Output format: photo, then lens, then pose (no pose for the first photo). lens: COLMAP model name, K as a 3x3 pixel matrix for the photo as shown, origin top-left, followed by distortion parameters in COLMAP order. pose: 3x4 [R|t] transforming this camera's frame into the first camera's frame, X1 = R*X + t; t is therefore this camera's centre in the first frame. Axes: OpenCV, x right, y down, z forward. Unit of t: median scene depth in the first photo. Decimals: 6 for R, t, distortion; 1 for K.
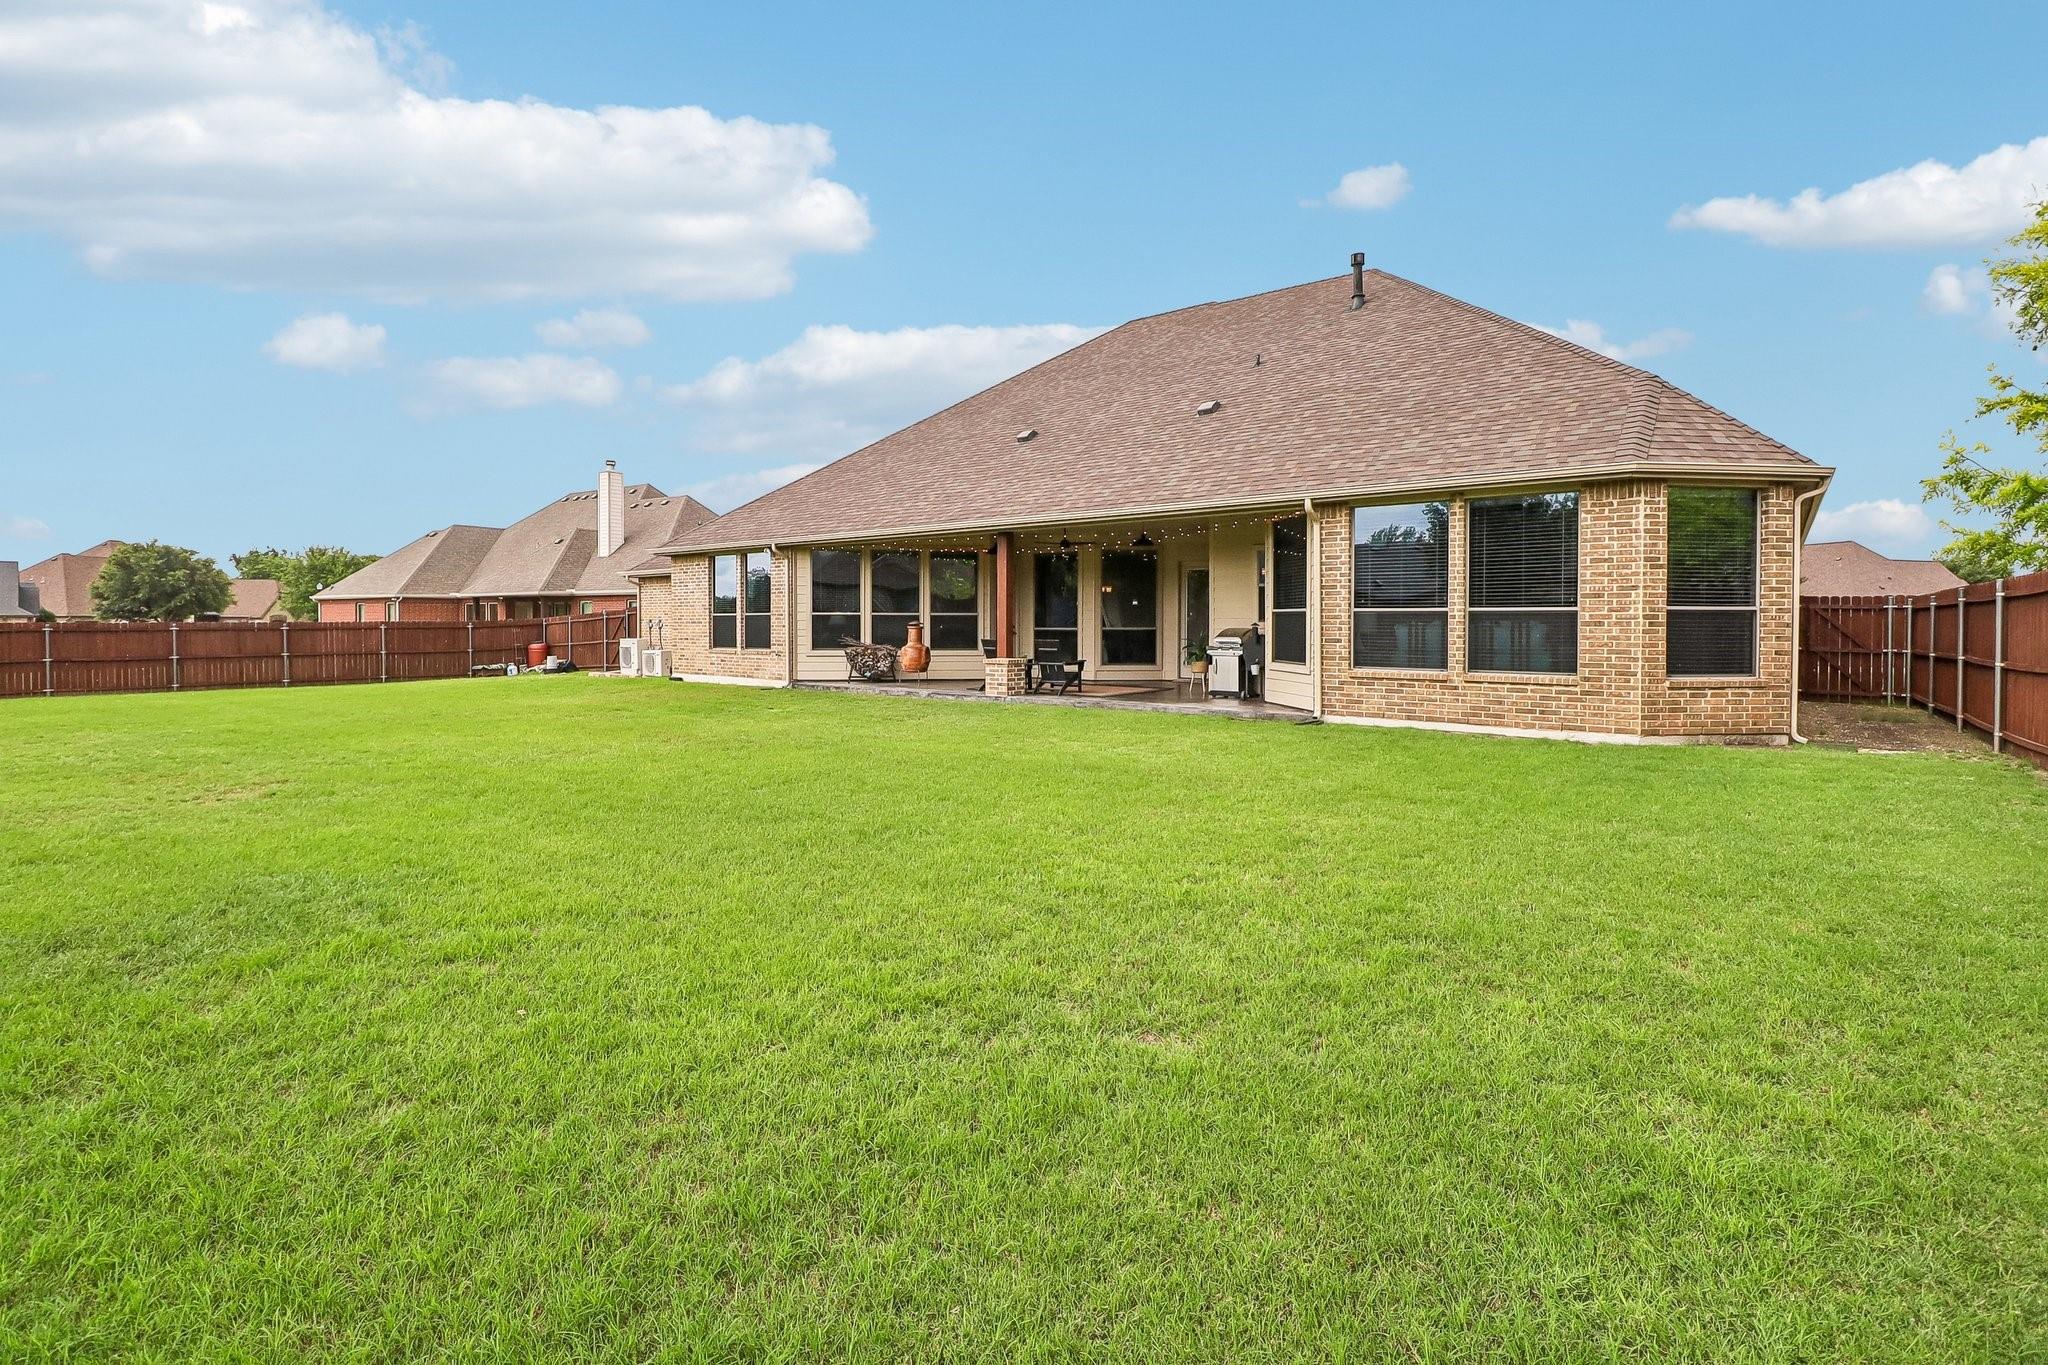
lens RADIAL K [[939.3, 0, 1001.6], [0, 939.3, 634.3], [0, 0, 1]] dist [0.009353, -0.011443]
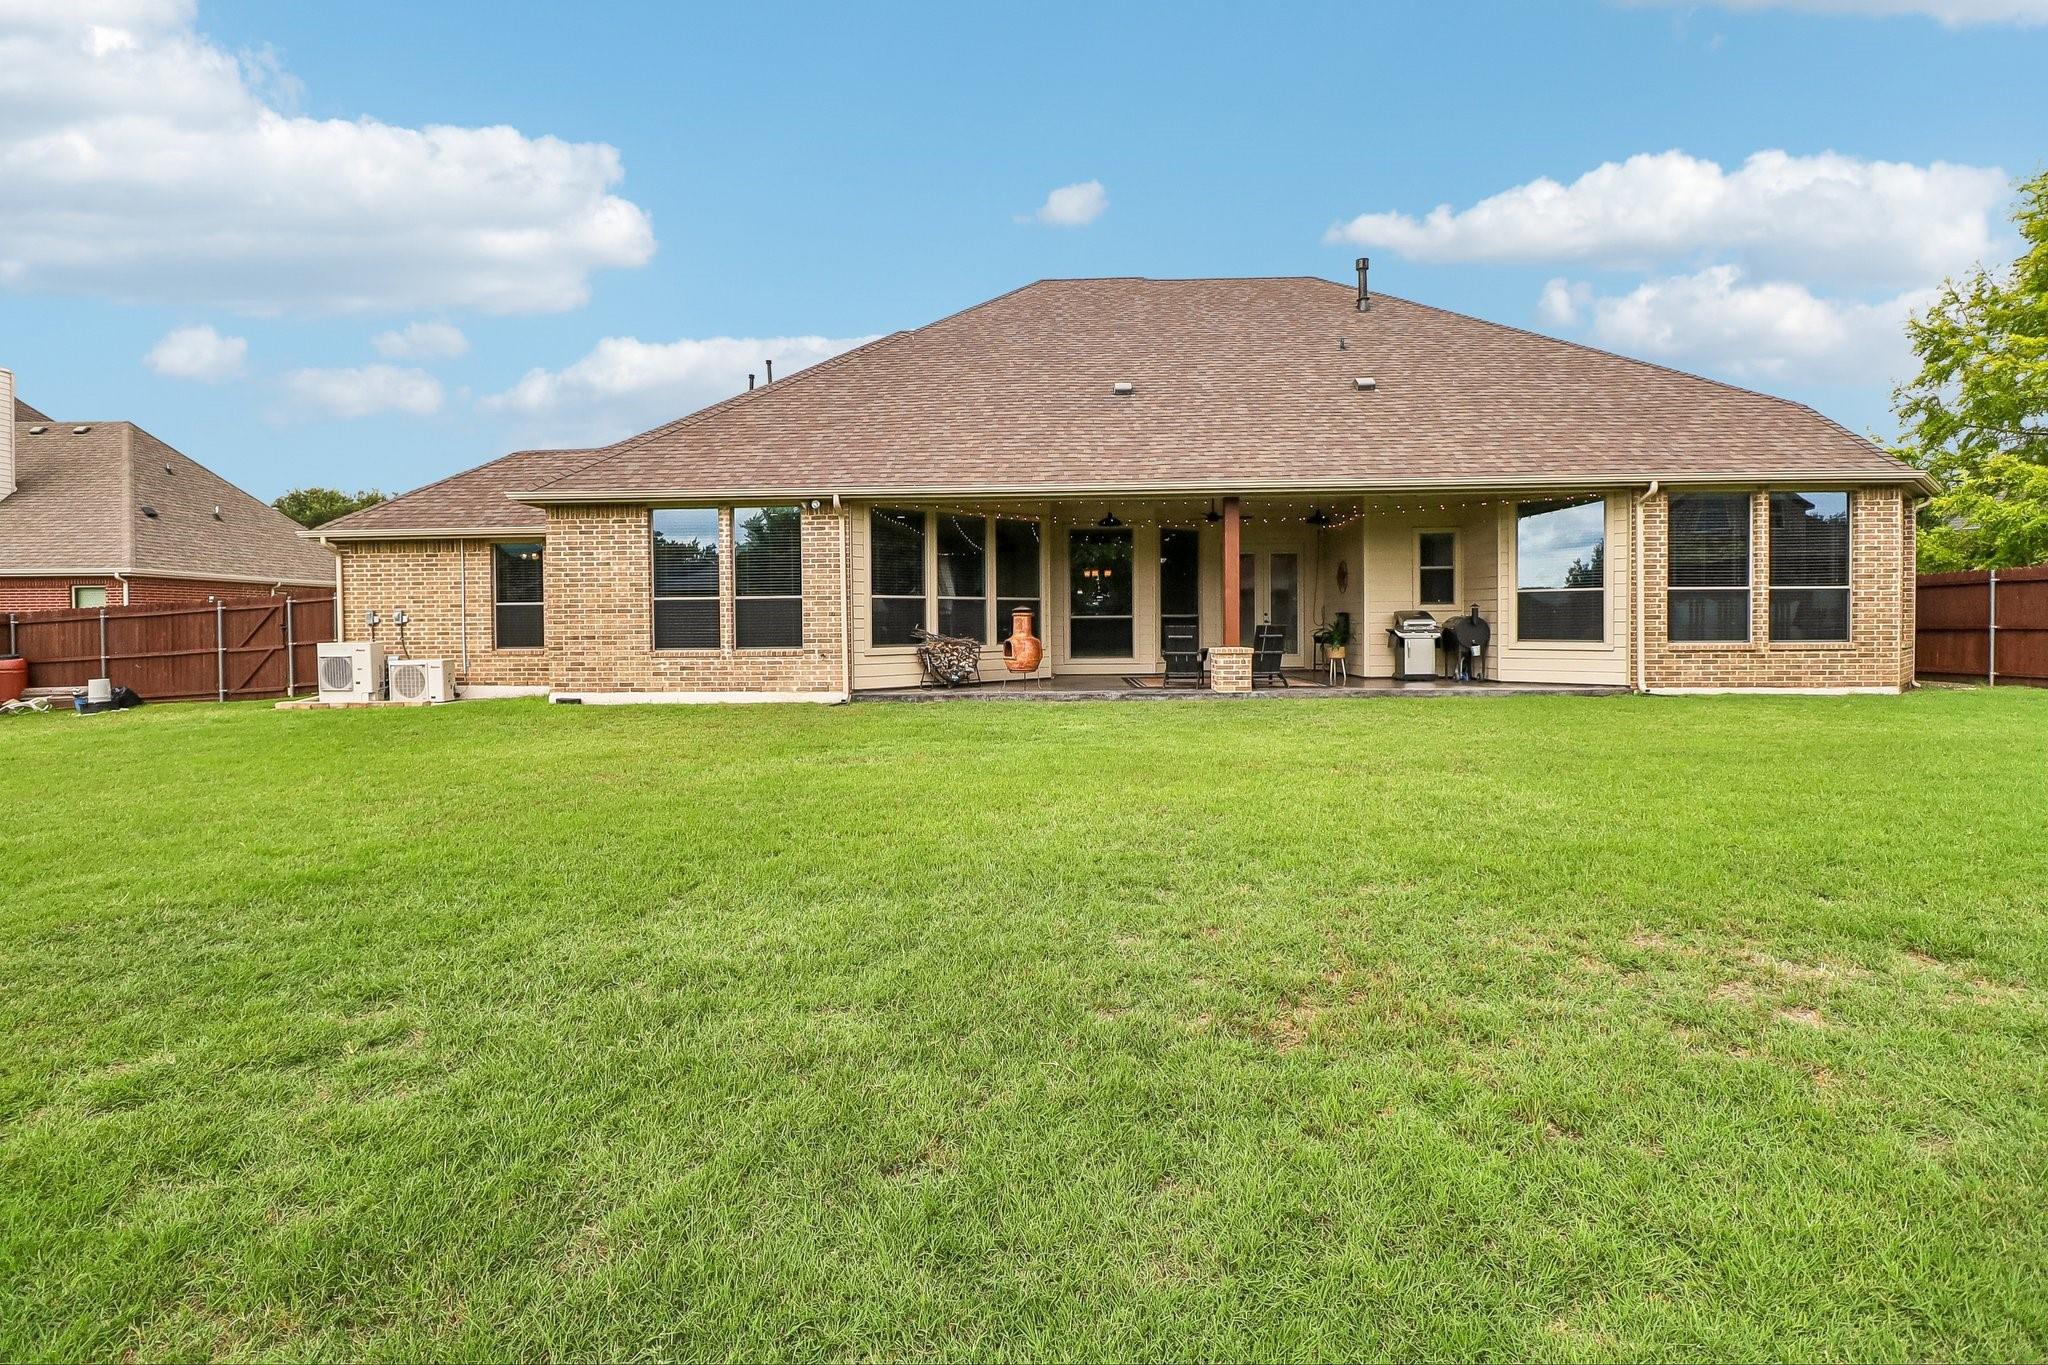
lens RADIAL K [[939.3, 0, 1001.6], [0, 939.3, 634.3], [0, 0, 1]] dist [0.009353, -0.011443]
pose [[0.809358, -0.018043, 0.587038, -0.542119], [0.017545, 0.999825, 0.006541, 0.003823], [-0.587053, 0.005005, 0.809533, 0.357429]]
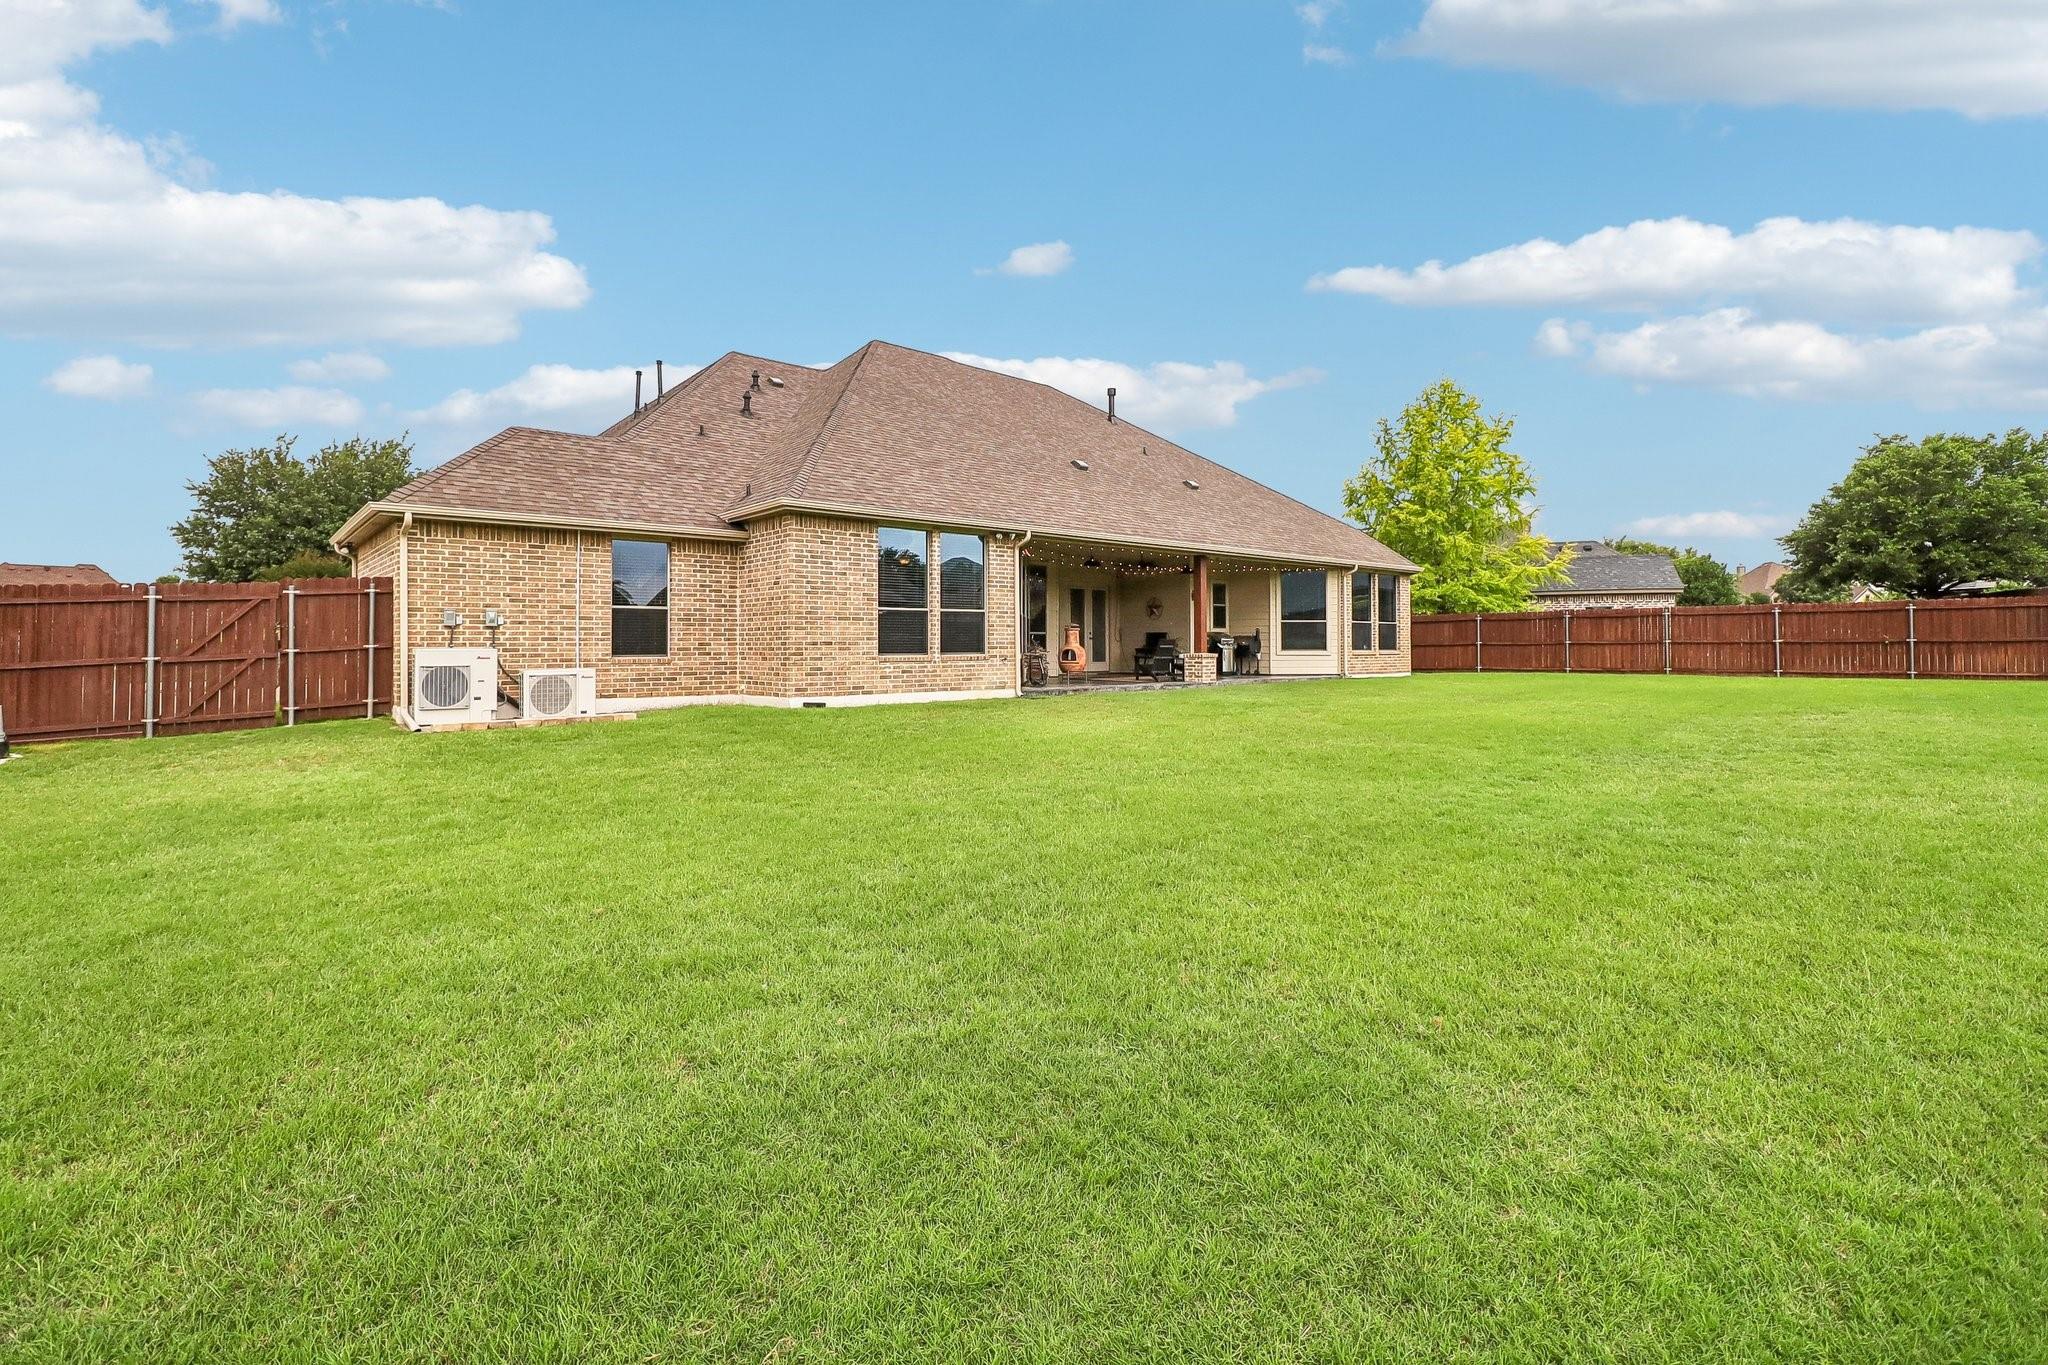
lens RADIAL K [[939.3, 0, 1001.6], [0, 939.3, 634.3], [0, 0, 1]] dist [0.009353, -0.011443]
pose [[0.182024, 0.004381, 0.983284, -1.082158], [0.008691, 0.999944, -0.006064, 0.003940], [-0.983256, 0.009649, 0.181976, 0.849418]]
